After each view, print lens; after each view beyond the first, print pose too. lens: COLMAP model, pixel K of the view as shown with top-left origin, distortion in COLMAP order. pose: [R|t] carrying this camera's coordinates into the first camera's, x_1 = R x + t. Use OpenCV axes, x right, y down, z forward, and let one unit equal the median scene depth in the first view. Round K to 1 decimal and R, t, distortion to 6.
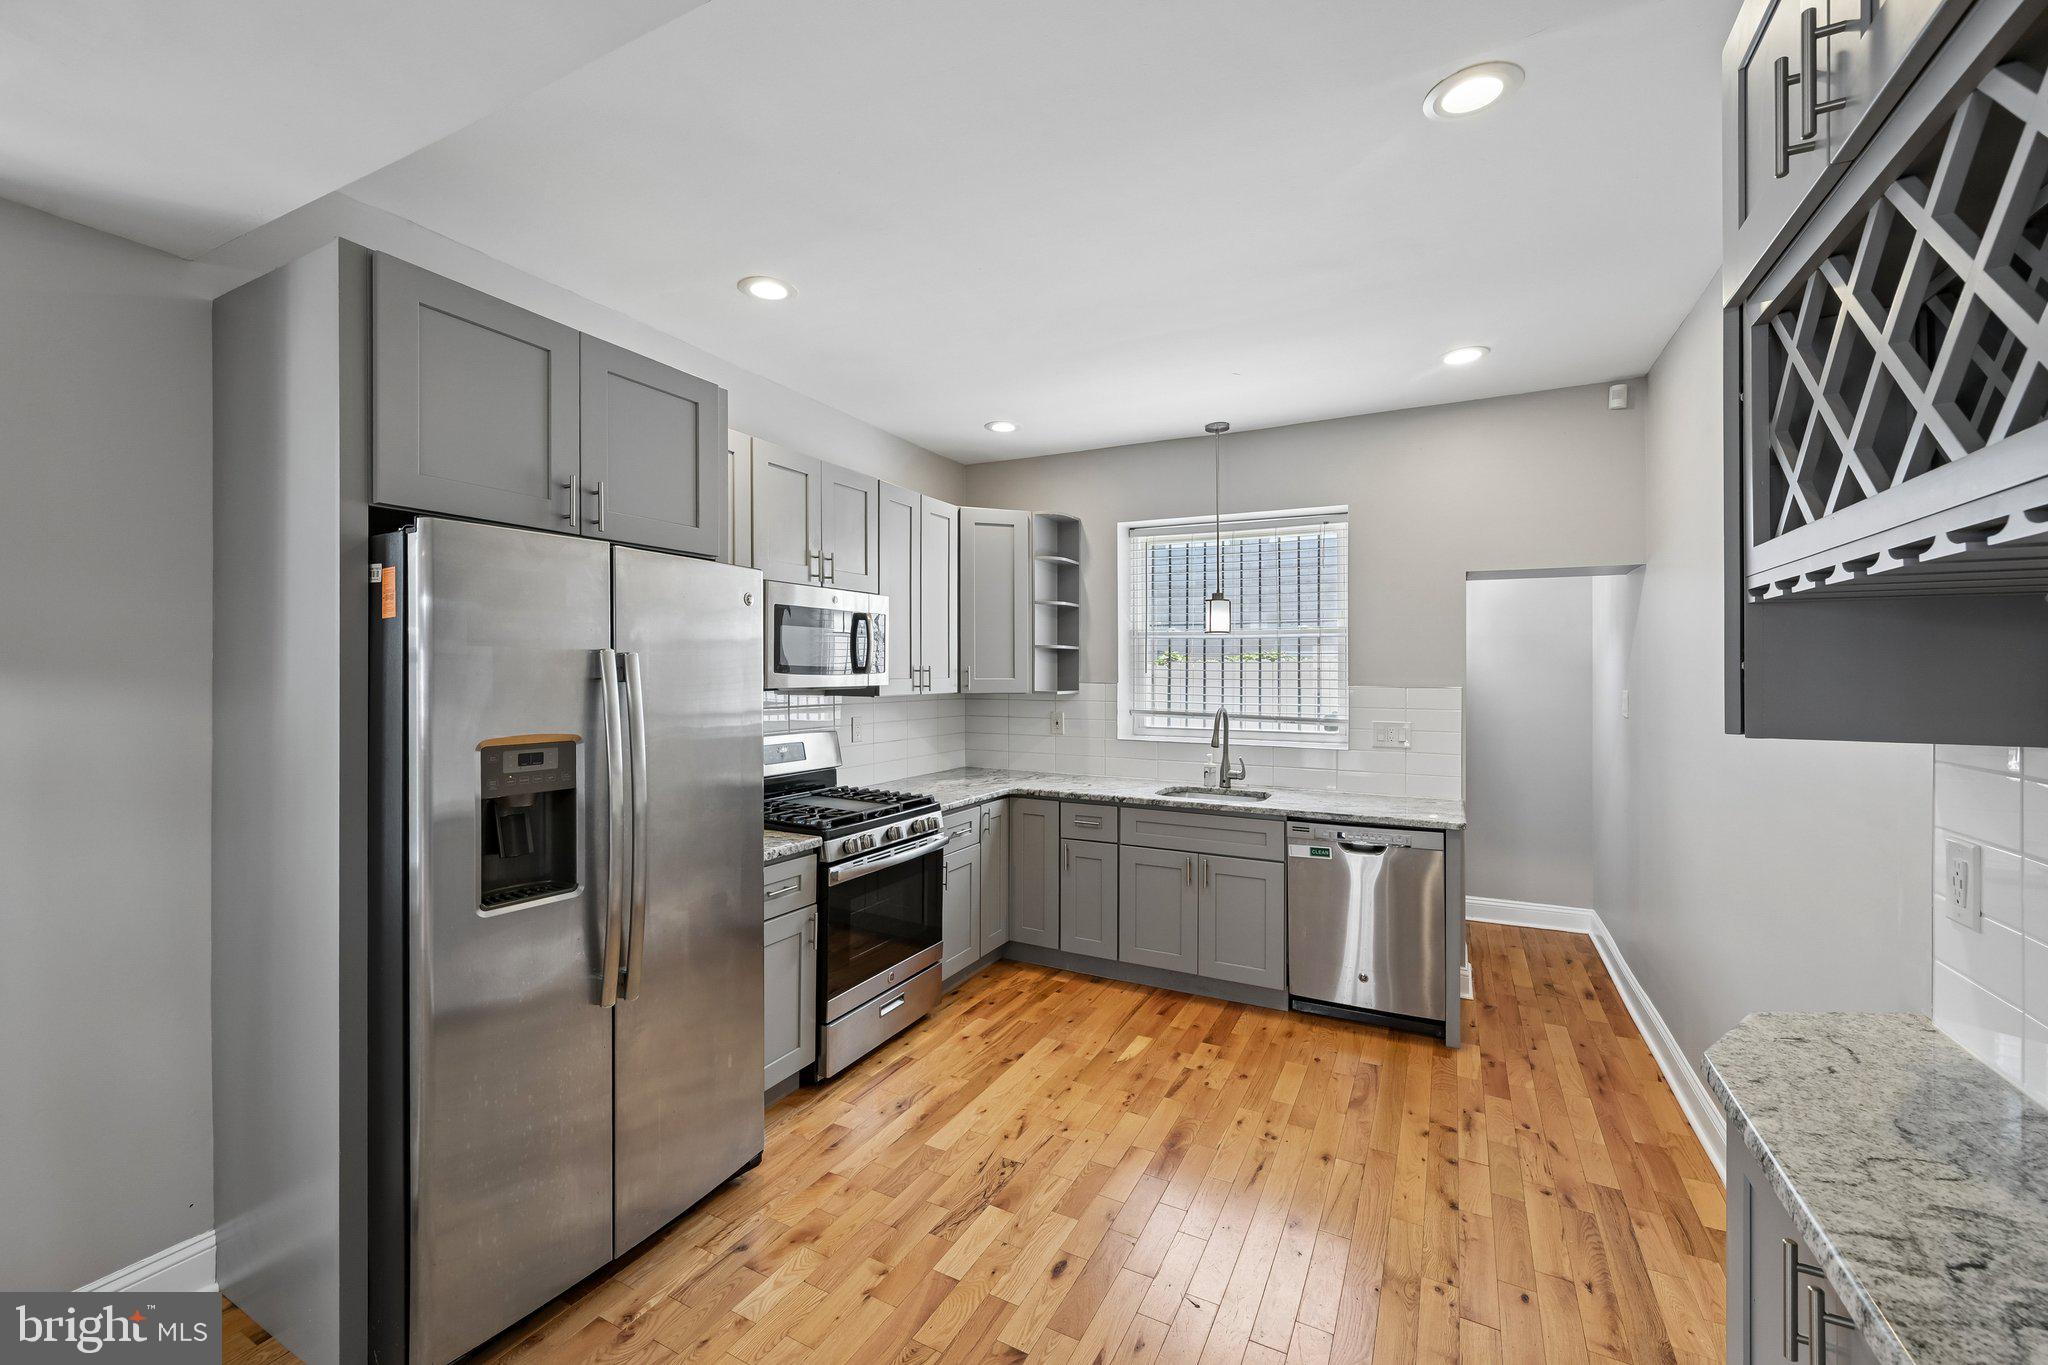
lens RADIAL K [[809.6, 0, 1021.7], [0, 809.6, 669.5], [0, 0, 1]] dist [0.000035, 0.001047]
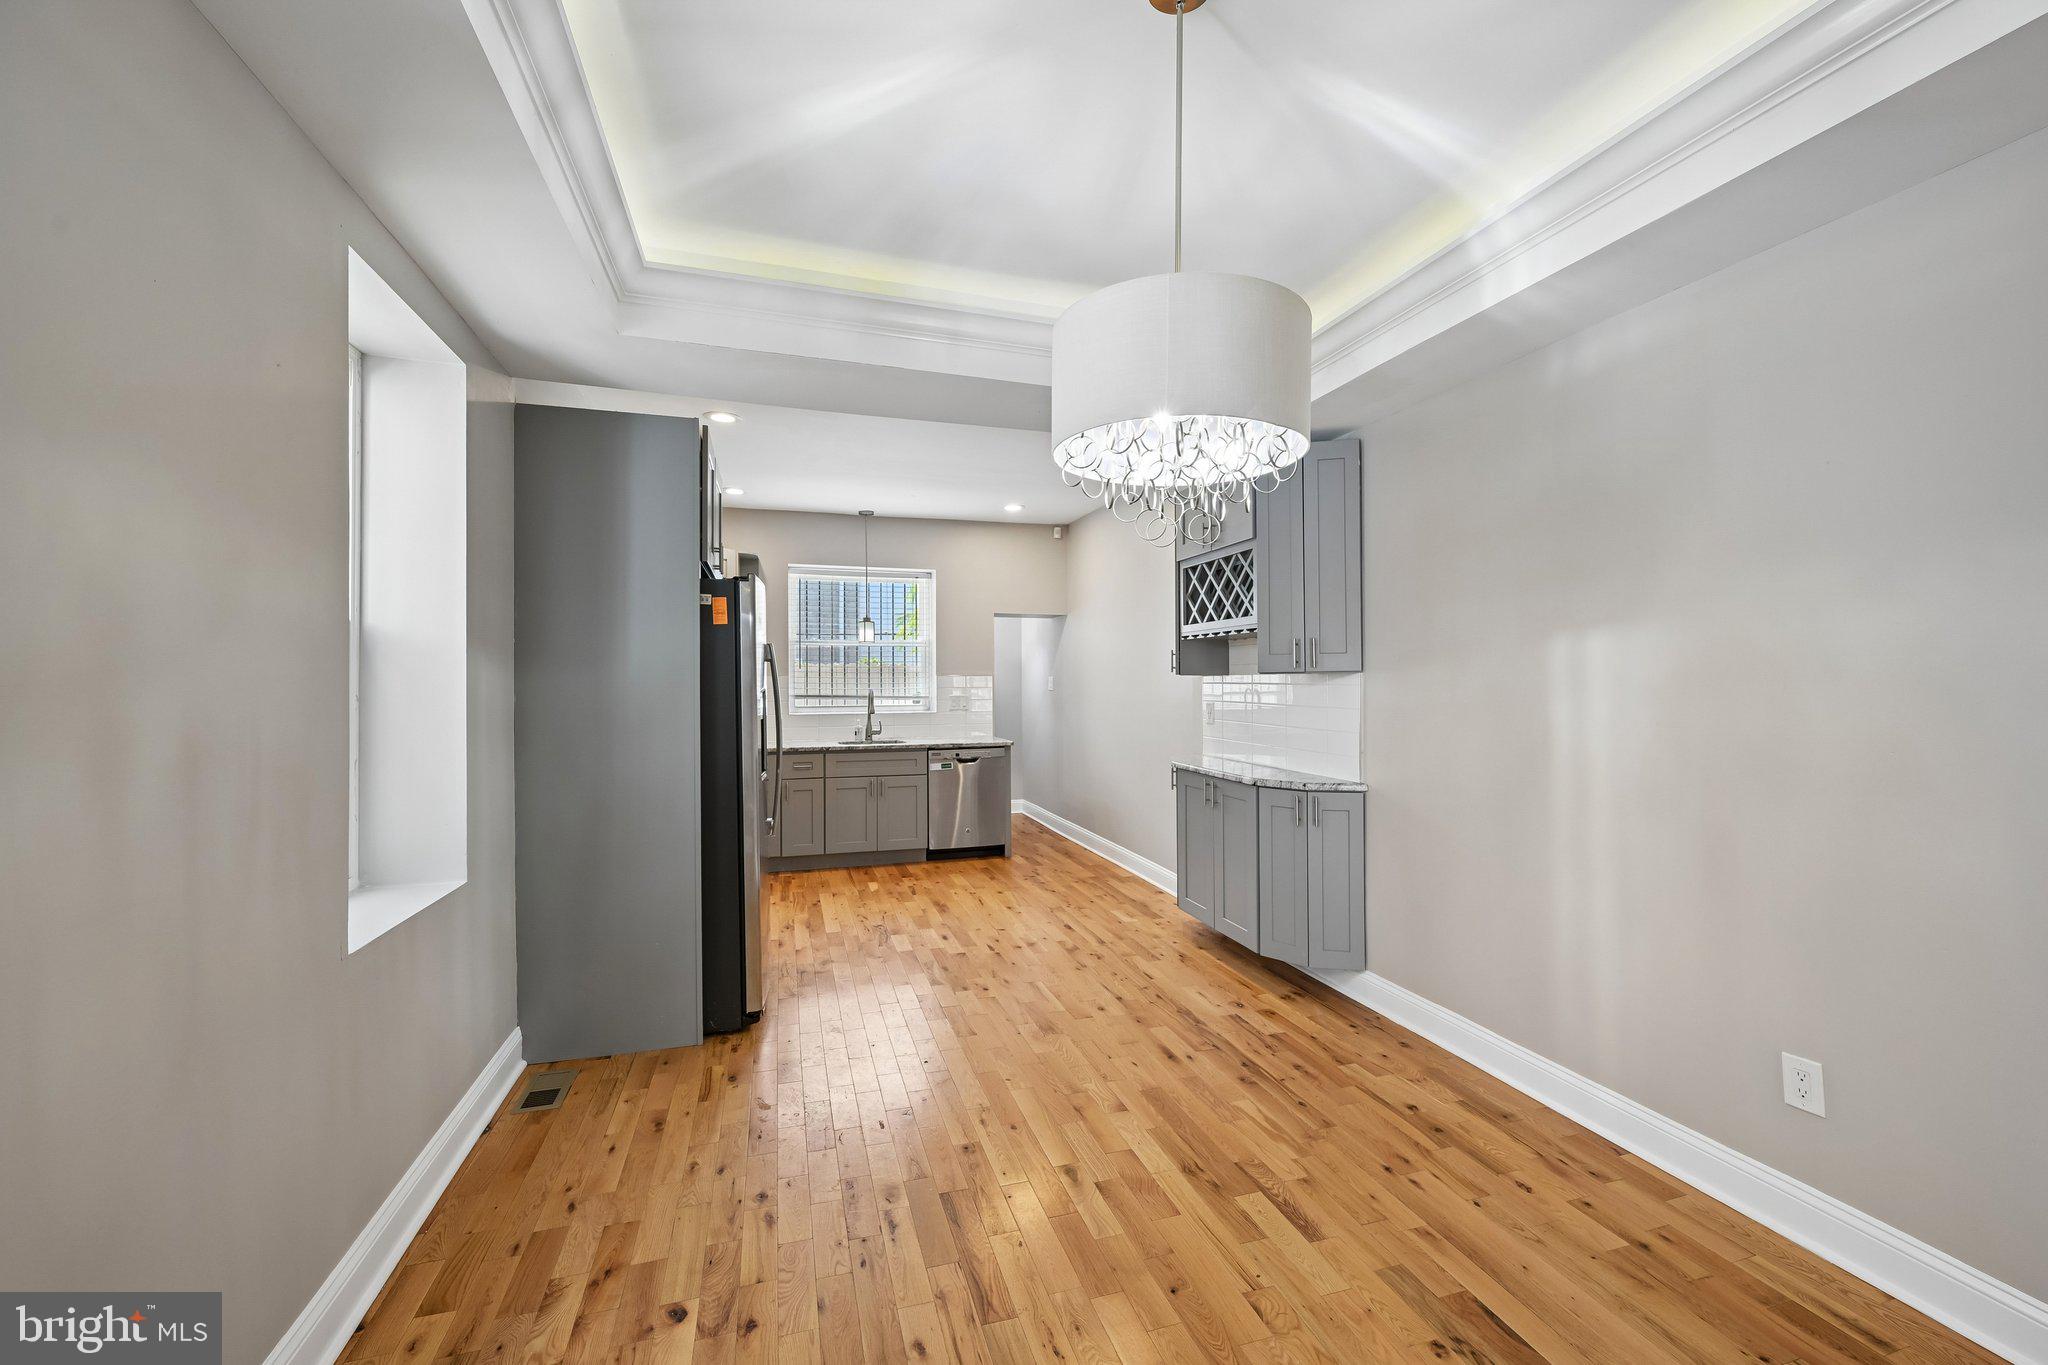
lens RADIAL K [[809.6, 0, 1016.3], [0, 809.6, 671.8], [0, 0, 1]] dist [0.000035, 0.001047]
pose [[0.714812, 0.001206, 0.699316, -0.777837], [0.005451, 0.999959, -0.007296, 0.030952], [-0.699295, 0.009027, 0.714776, -0.395678]]
